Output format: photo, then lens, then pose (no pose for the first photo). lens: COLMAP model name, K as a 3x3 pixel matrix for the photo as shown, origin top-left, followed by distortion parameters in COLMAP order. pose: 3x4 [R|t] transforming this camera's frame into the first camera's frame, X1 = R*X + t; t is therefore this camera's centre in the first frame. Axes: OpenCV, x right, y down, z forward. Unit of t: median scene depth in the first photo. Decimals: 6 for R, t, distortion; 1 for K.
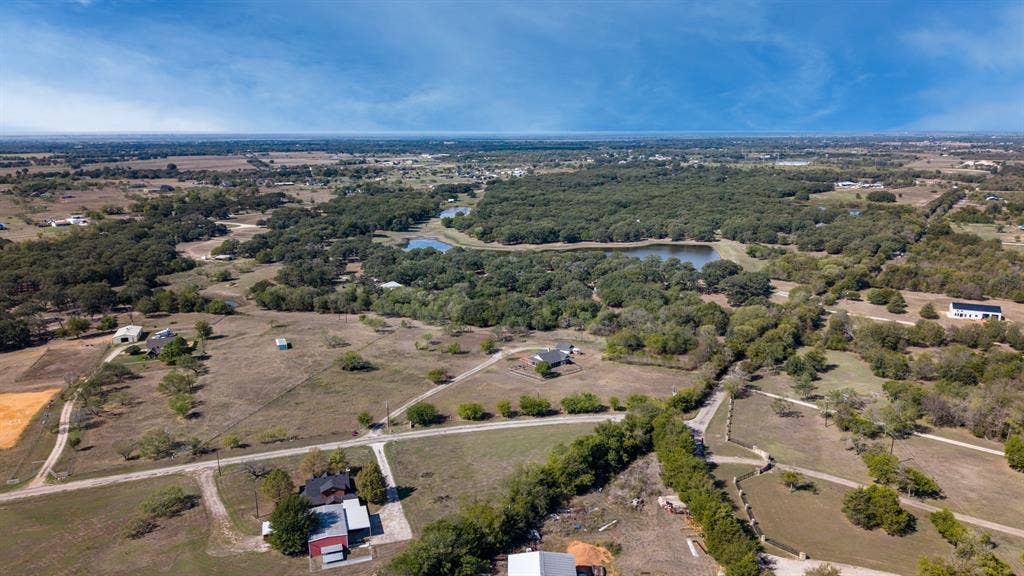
lens RADIAL K [[689.8, 0, 507.7], [0, 689.8, 286.8], [0, 0, 1]] dist [0.068911, -0.116269]
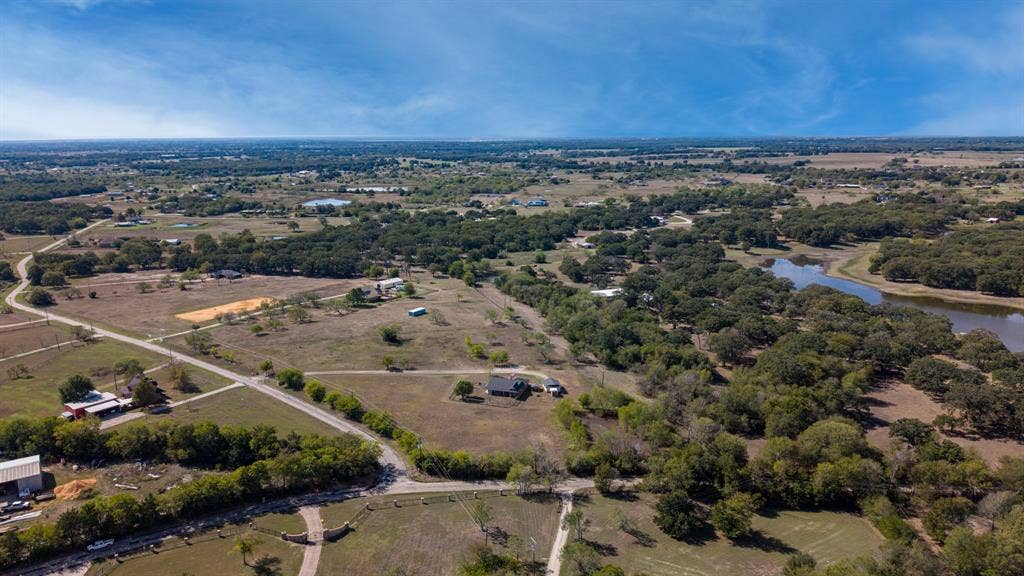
lens RADIAL K [[689.8, 0, 507.7], [0, 689.8, 286.8], [0, 0, 1]] dist [0.068911, -0.116269]
pose [[0.548319, 0.181327, -0.816374, 0.741411], [-0.176903, 0.979268, 0.098691, -0.107124], [0.817344, 0.090305, 0.569028, 0.459855]]
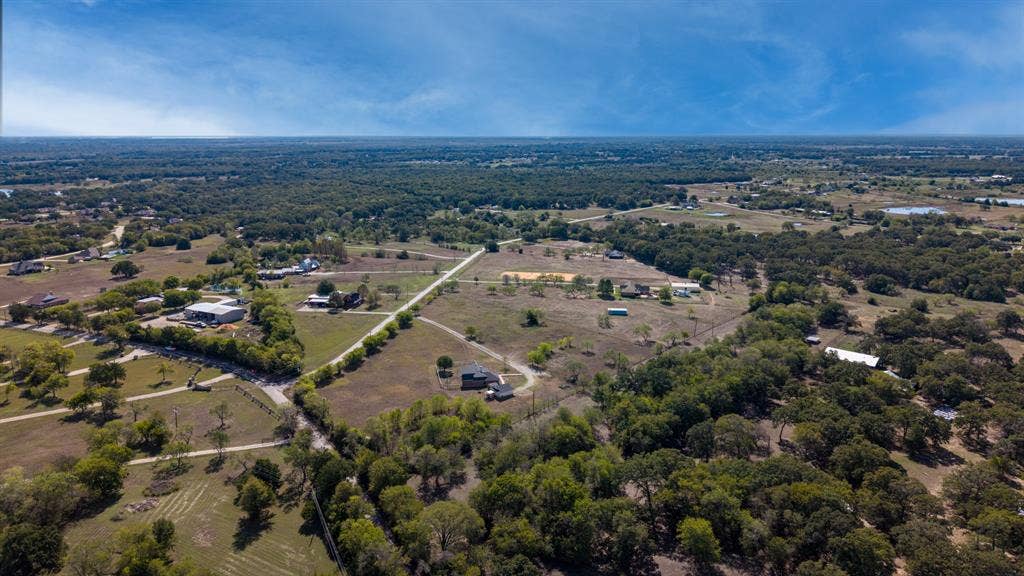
lens RADIAL K [[676.9, 0, 515.8], [0, 676.9, 336.4], [0, 0, 1]] dist [0.032783, -0.000471]
pose [[-0.455859, 0.259503, -0.851382, 0.770789], [-0.196284, 0.903692, 0.380544, -0.291896], [0.868139, 0.340587, -0.361020, 1.312398]]
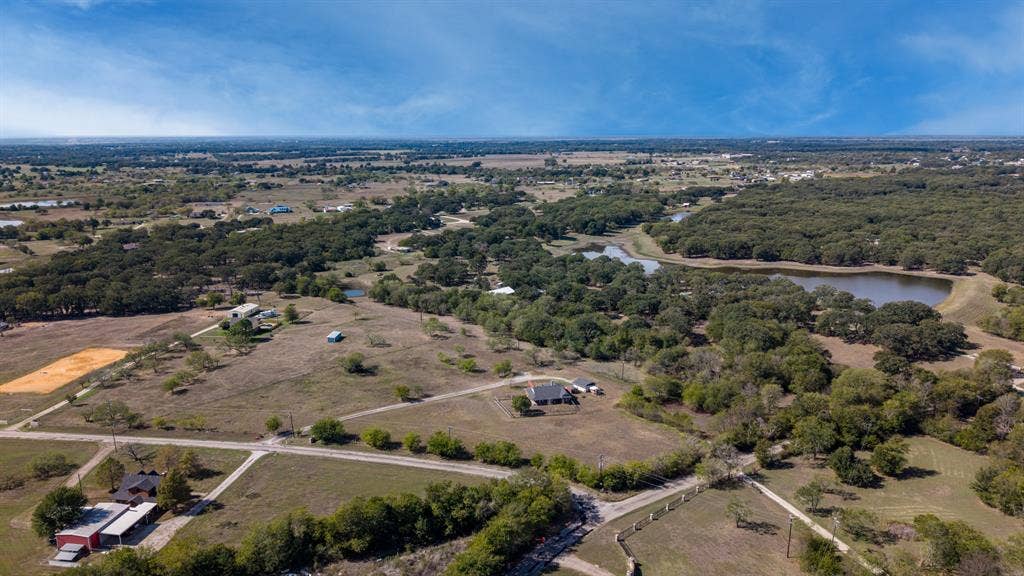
lens RADIAL K [[692.2, 0, 506.2], [0, 692.2, 286.0], [0, 0, 1]] dist [0.048299, -0.059230]
pose [[0.891602, 0.096604, -0.442395, 0.366449], [-0.096954, 0.995048, 0.021882, -0.041677], [0.442318, 0.023382, 0.896553, 0.187169]]
